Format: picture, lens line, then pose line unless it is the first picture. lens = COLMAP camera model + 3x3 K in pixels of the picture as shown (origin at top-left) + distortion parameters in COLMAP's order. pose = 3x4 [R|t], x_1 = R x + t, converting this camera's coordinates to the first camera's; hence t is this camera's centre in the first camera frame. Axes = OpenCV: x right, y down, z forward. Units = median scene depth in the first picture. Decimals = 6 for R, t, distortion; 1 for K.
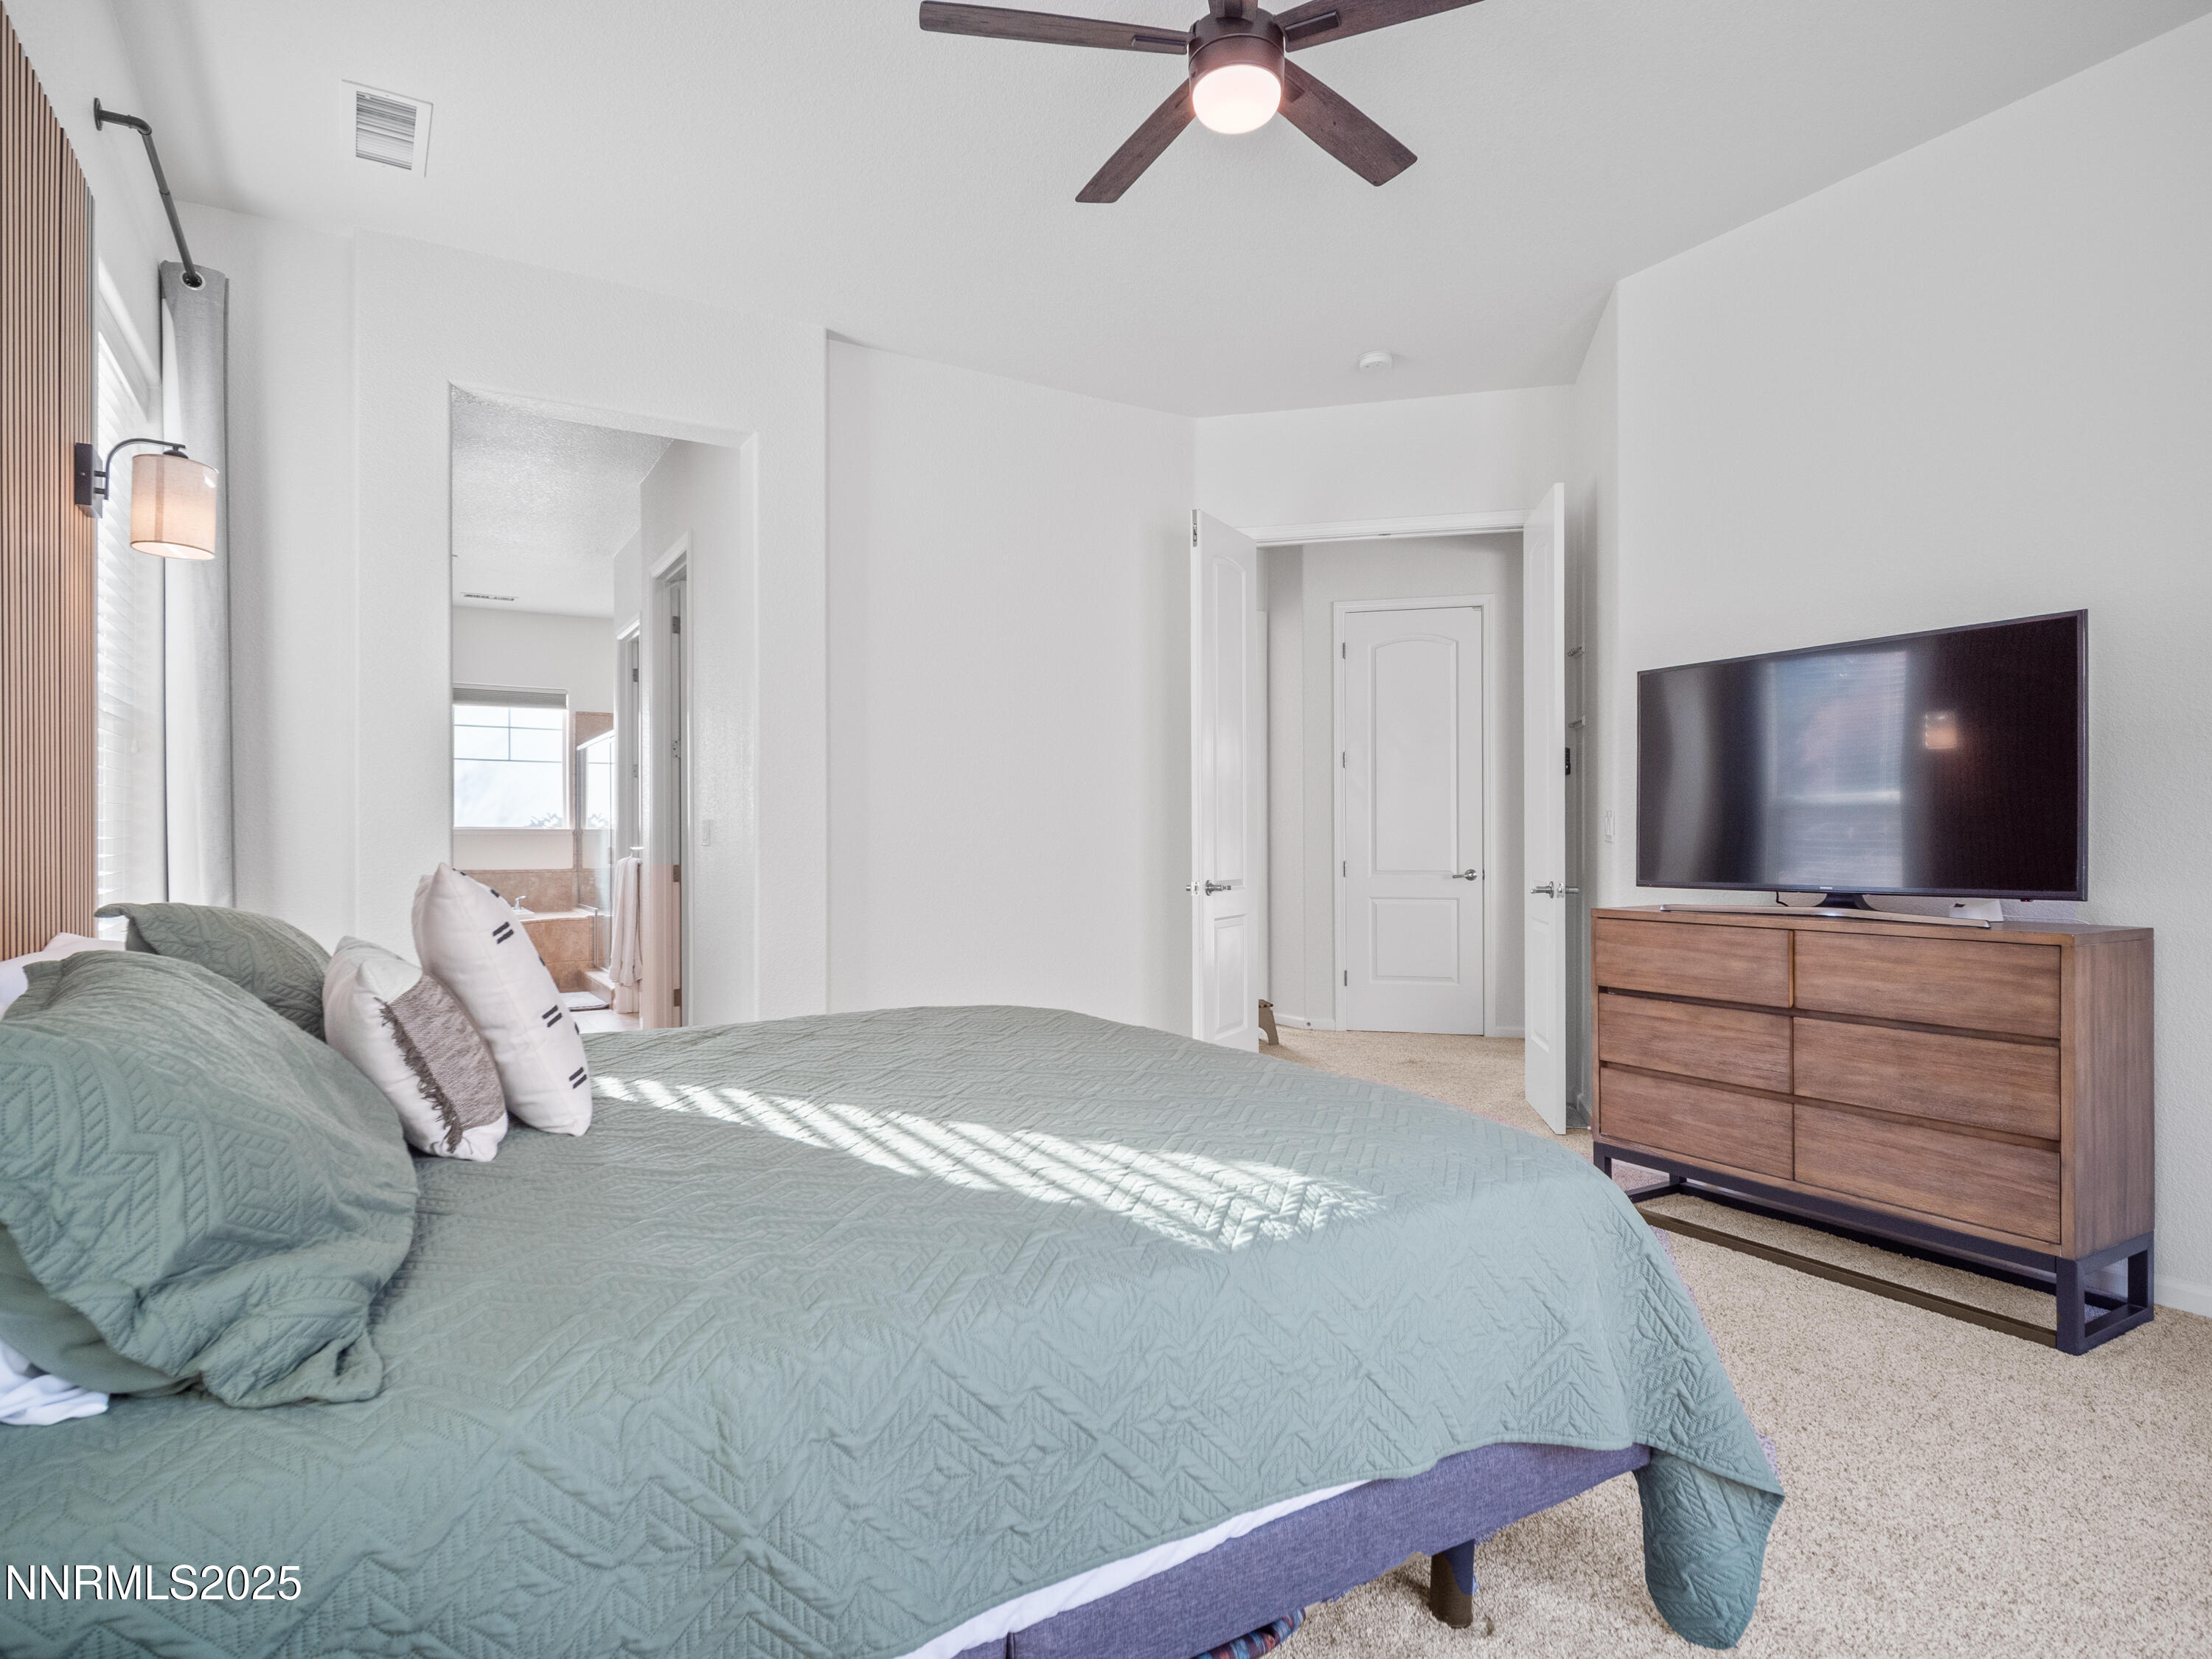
lens RADIAL K [[1175.4, 0, 1104.5], [0, 1175.4, 834.7], [0, 0, 1]] dist [0.001282, -0.000411]
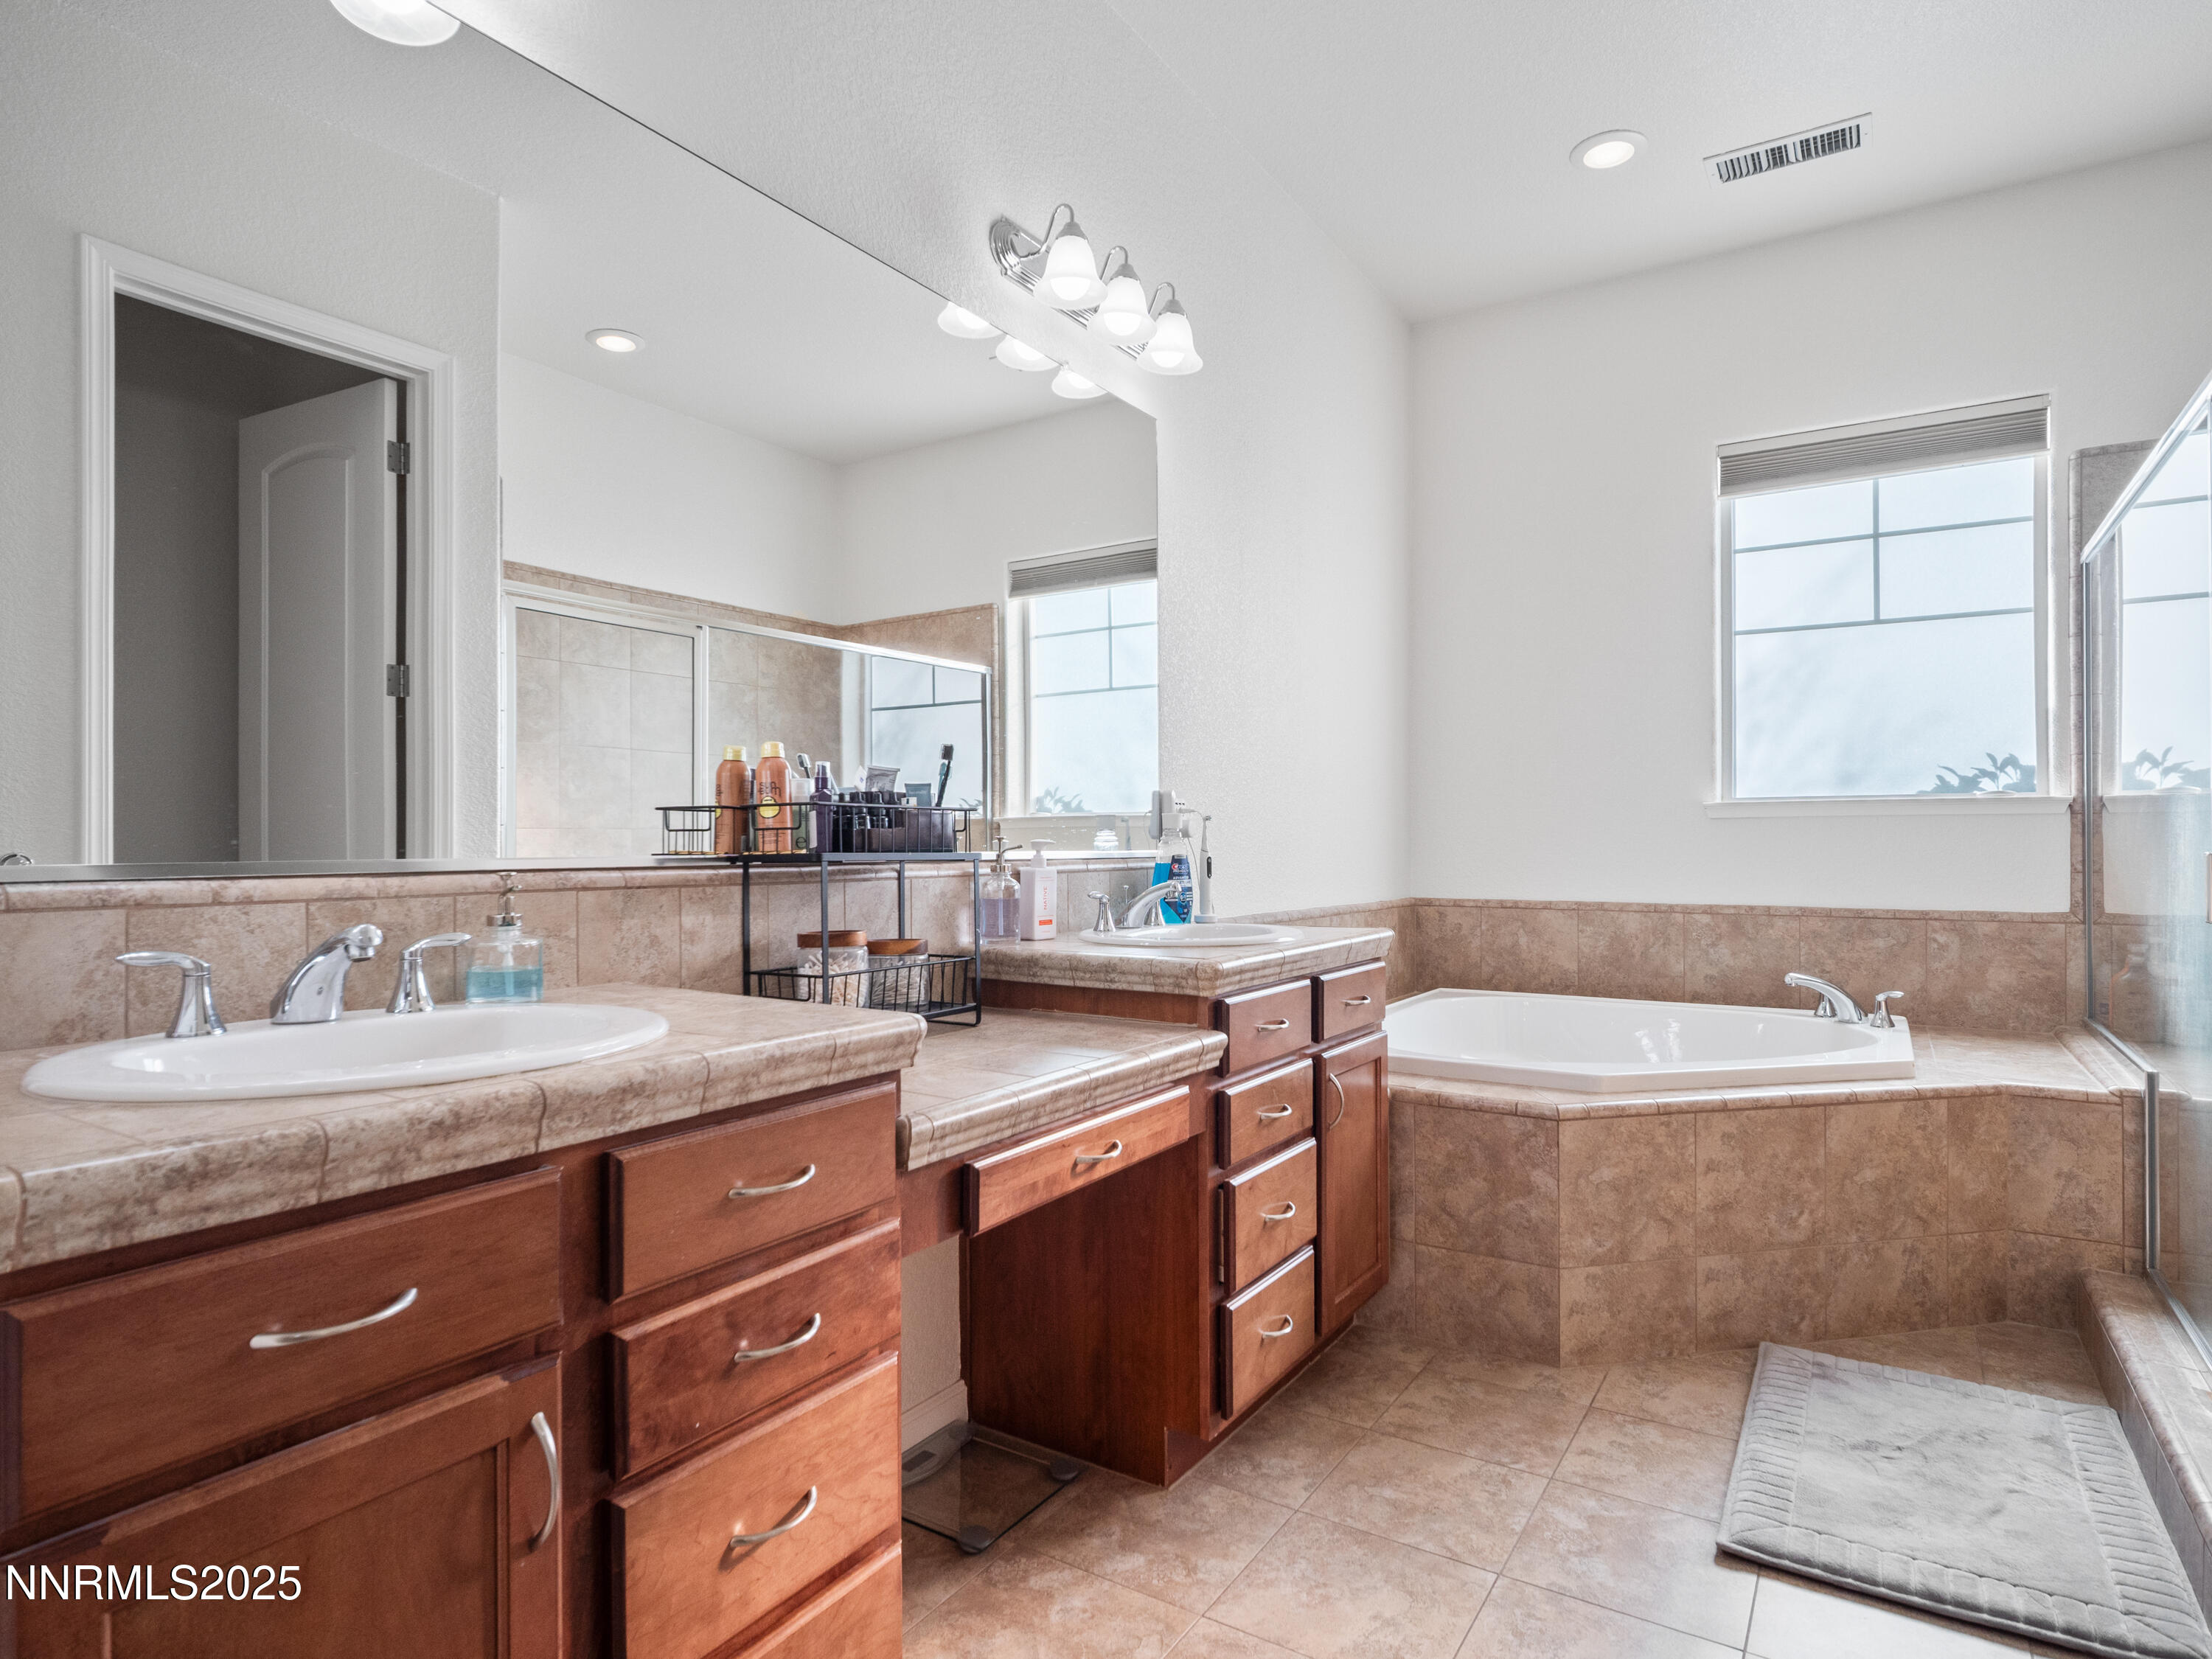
lens RADIAL K [[1175.4, 0, 1113.7], [0, 1175.4, 828.5], [0, 0, 1]] dist [0.001282, -0.000411]
pose [[0.424158, 0.004933, -0.905575, -0.166730], [0.005345, 0.999954, 0.007951, -0.000254], [0.905573, -0.008213, 0.424112, 0.386126]]
